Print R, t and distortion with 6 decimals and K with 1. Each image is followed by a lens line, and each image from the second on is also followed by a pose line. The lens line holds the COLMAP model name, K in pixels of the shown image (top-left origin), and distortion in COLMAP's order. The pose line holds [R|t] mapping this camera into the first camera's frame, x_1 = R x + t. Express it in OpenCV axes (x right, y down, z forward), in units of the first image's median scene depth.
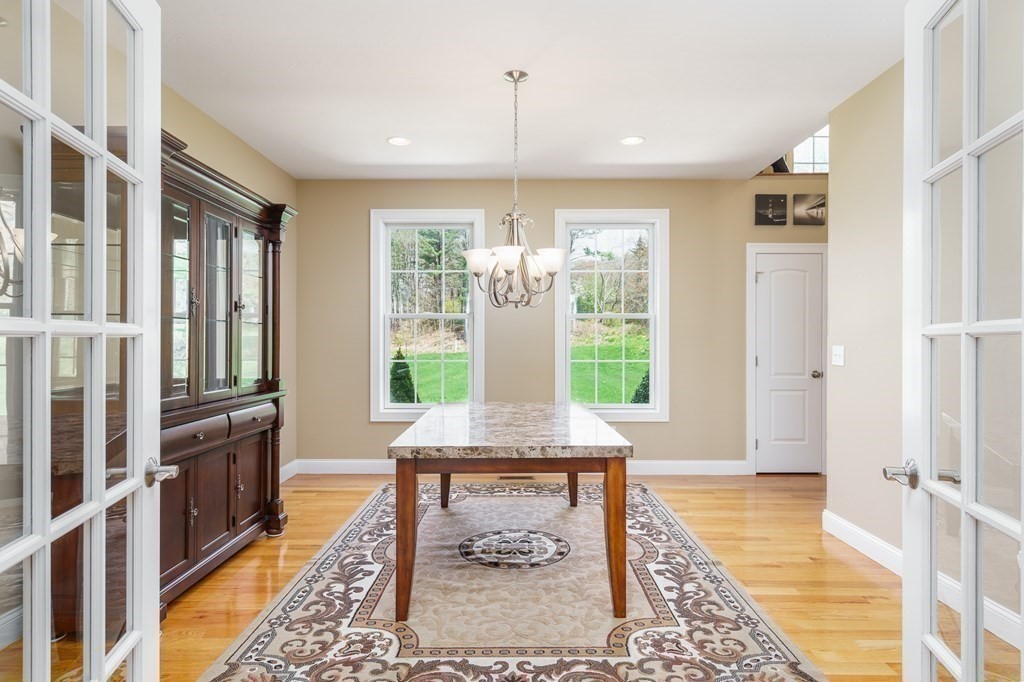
lens RADIAL K [[562.3, 0, 510.8], [0, 562.3, 336.6], [0, 0, 1]] dist [0.005594, 0.000356]
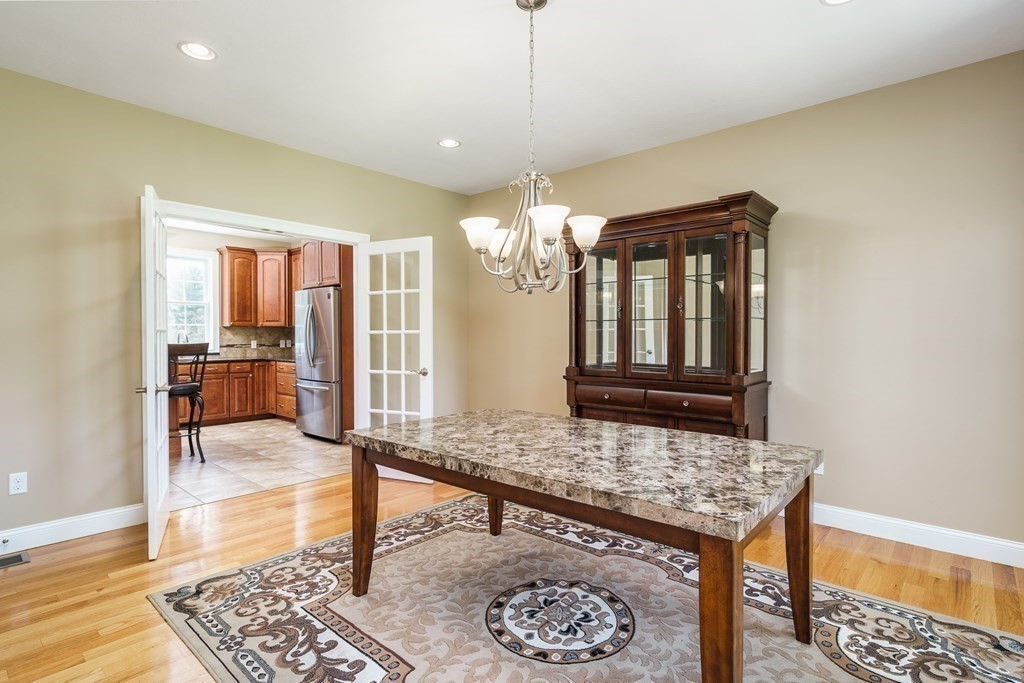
lens RADIAL K [[532.2, 0, 518.5], [0, 532.2, 341.6], [0, 0, 1]] dist [-0.000633, 0.002587]
pose [[-0.660597, 0.007583, -0.750702, 0.755063], [0.004908, 0.999971, 0.005781, 0.019190], [0.750725, 0.000134, -0.660615, 1.916447]]
